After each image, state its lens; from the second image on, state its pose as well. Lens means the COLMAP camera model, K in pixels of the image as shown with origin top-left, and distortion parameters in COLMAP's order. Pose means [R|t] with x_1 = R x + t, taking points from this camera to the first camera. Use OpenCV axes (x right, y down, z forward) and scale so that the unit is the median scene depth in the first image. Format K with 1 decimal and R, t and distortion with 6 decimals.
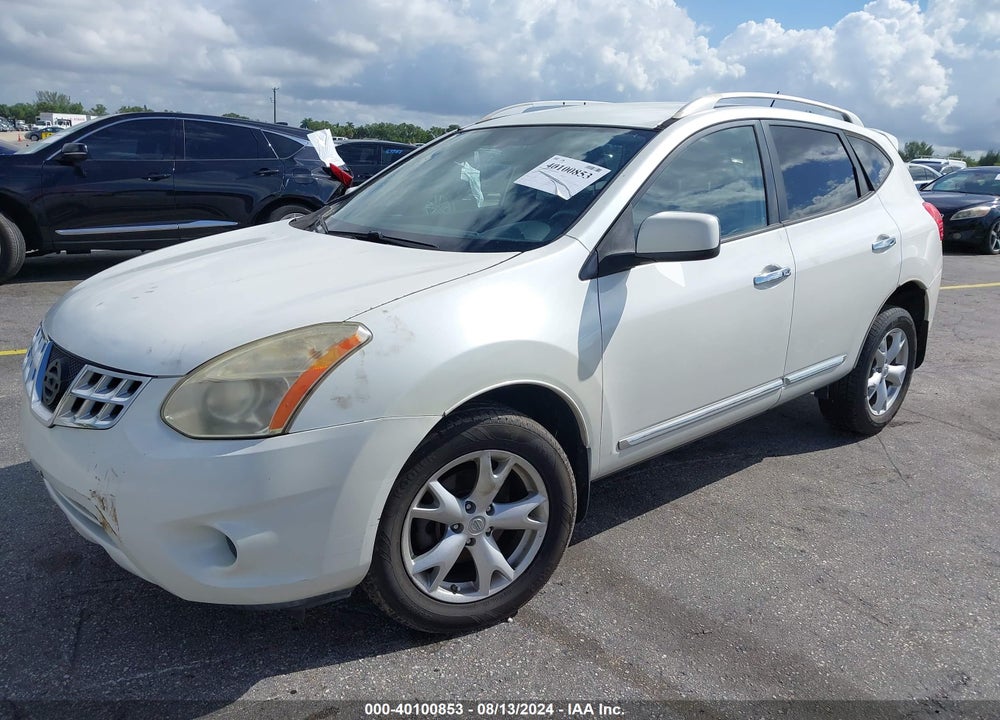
lens RADIAL K [[823.9, 0, 499.7], [0, 823.9, 333.7], [0, 0, 1]] dist [0.040700, -0.087586]
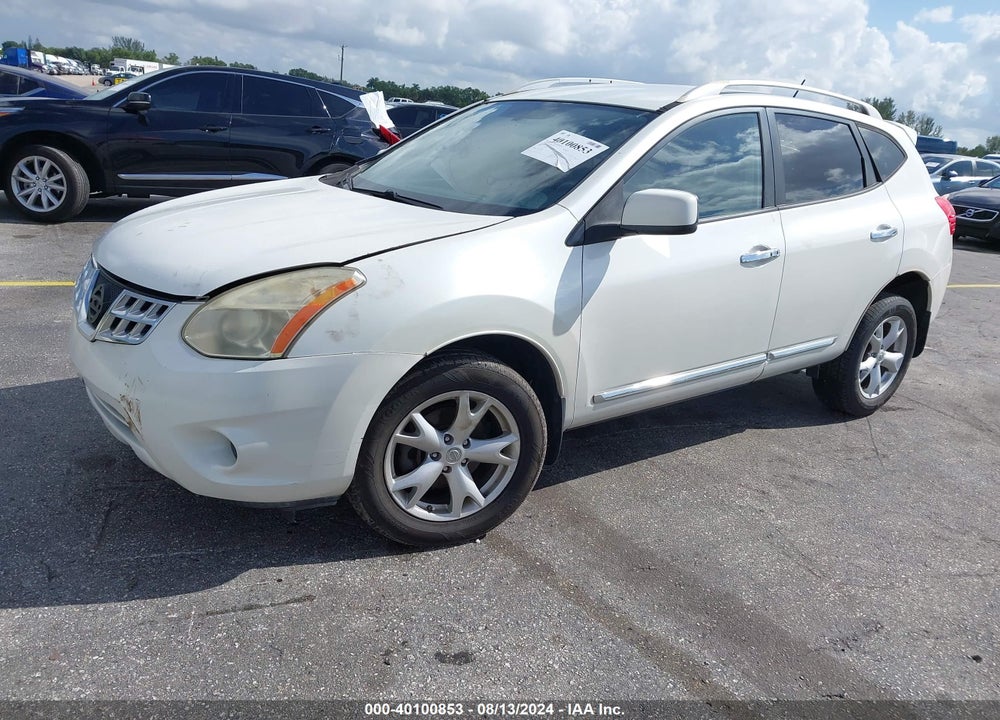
lens RADIAL K [[823.9, 0, 499.7], [0, 823.9, 333.7], [0, 0, 1]] dist [0.040700, -0.087586]
pose [[0.995777, 0.070679, -0.058594, 0.074921], [-0.068518, 0.996922, 0.038101, 0.014514], [0.061107, -0.033926, 0.997555, -0.099441]]
